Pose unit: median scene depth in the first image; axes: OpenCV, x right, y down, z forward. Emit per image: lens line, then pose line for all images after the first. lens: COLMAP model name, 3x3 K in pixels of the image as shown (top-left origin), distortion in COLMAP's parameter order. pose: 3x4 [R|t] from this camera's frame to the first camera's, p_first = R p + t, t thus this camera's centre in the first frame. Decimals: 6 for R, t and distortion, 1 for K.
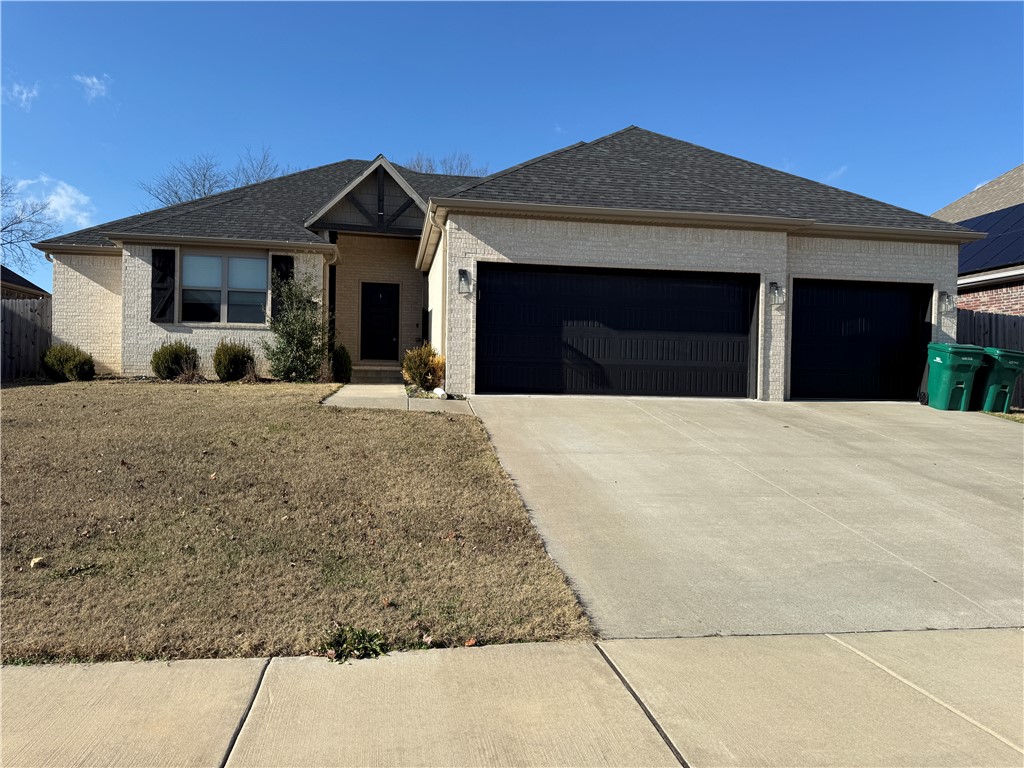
lens RADIAL K [[721.6, 0, 512.4], [0, 721.6, 385.4], [0, 0, 1]] dist [0.077557, -0.024328]
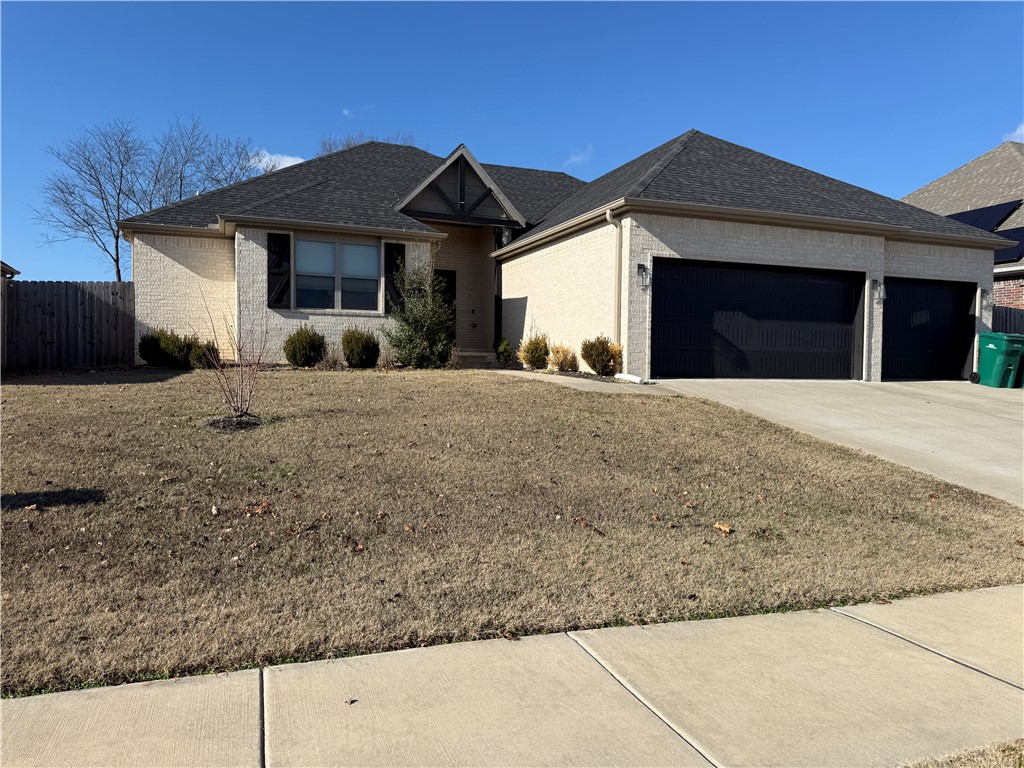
lens RADIAL K [[721.6, 0, 505.1], [0, 721.6, 387.8], [0, 0, 1]] dist [0.077557, -0.024328]
pose [[0.977197, -0.012439, 0.211971, -0.436678], [0.006837, 0.999608, 0.027138, -0.004489], [-0.212226, -0.025070, 0.976899, -0.021188]]
